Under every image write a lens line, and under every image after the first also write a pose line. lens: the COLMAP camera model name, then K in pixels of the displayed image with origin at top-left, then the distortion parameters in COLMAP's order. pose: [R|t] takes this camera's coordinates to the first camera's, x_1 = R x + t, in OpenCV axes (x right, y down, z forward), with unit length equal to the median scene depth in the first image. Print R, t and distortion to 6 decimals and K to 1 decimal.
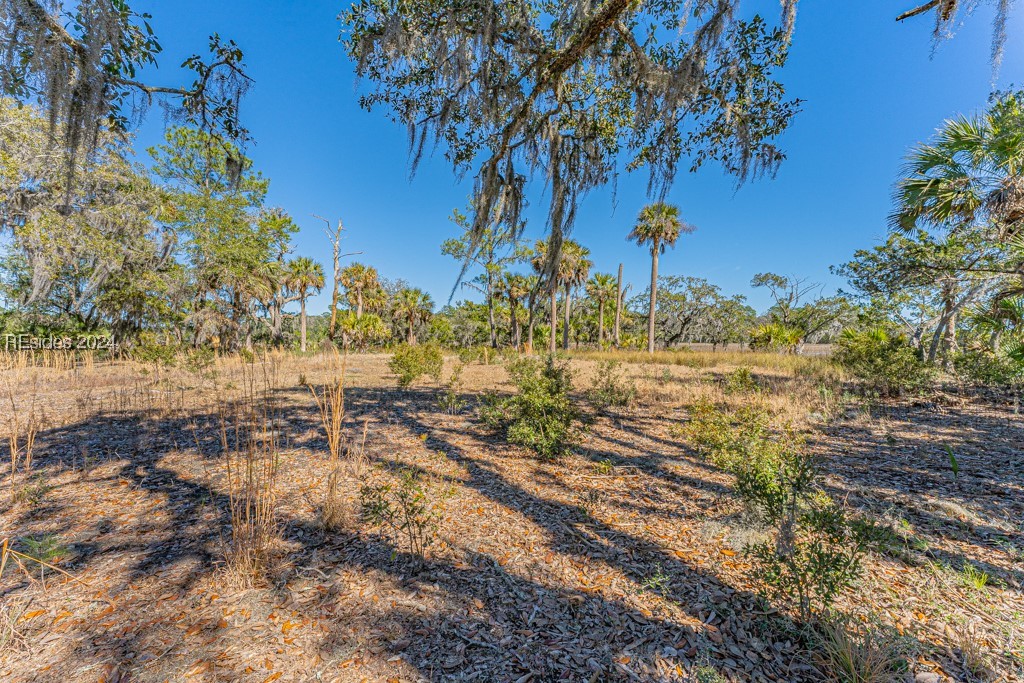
lens RADIAL K [[405.5, 0, 508.8], [0, 405.5, 344.0], [0, 0, 1]] dist [0.000085, 0.000402]
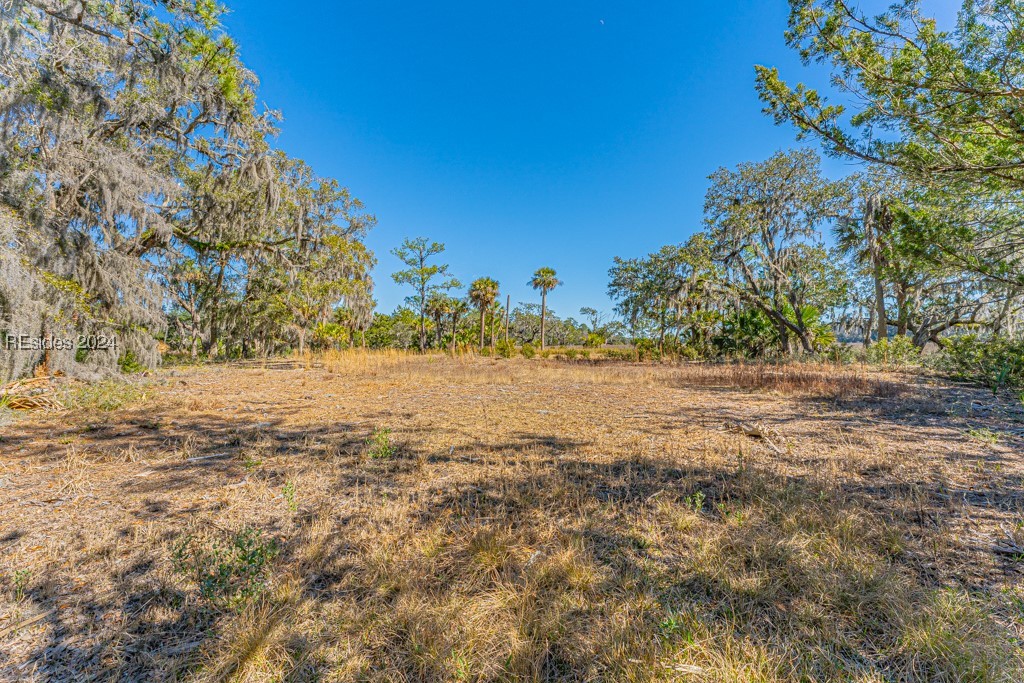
lens RADIAL K [[405.5, 0, 512.0], [0, 405.5, 344.9], [0, 0, 1]] dist [0.000085, 0.000402]
pose [[0.847704, -0.000812, 0.530469, -4.500629], [0.010663, 0.999823, -0.015511, 0.191075], [-0.530363, 0.018805, 0.847562, -2.865221]]
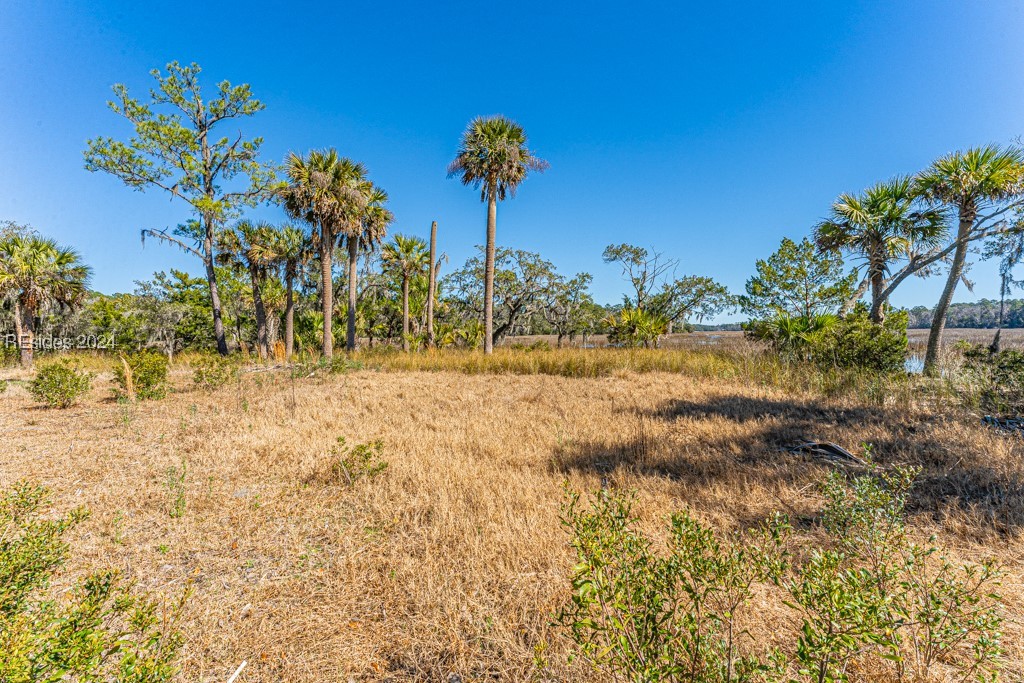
lens RADIAL K [[451.5, 0, 511.9], [0, 451.5, 341.9], [0, 0, 1]] dist [0.004370, 0.000147]
pose [[0.891709, -0.024072, 0.451970, 0.368906], [0.020238, 0.999707, 0.013316, -0.028317], [-0.452157, -0.002727, 0.891934, 2.133736]]
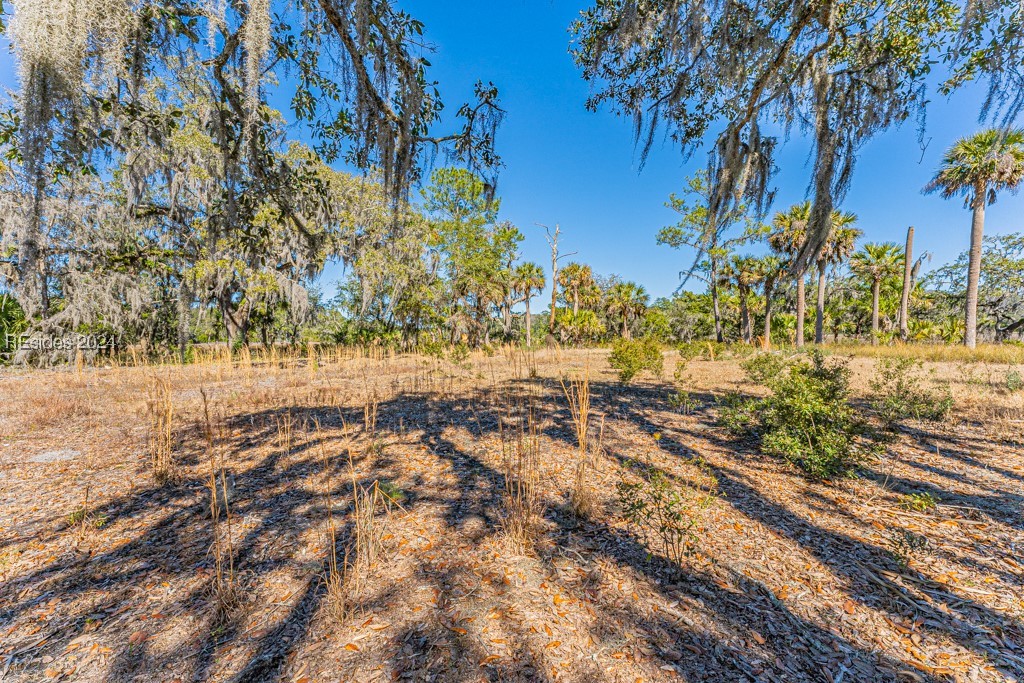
lens RADIAL K [[405.5, 0, 513.3], [0, 405.5, 343.7], [0, 0, 1]] dist [0.000085, 0.000402]
pose [[0.876455, -0.006494, -0.481440, -0.032471], [0.012166, 0.999889, 0.008659, -0.001013], [0.481330, -0.013446, 0.876436, -0.001662]]
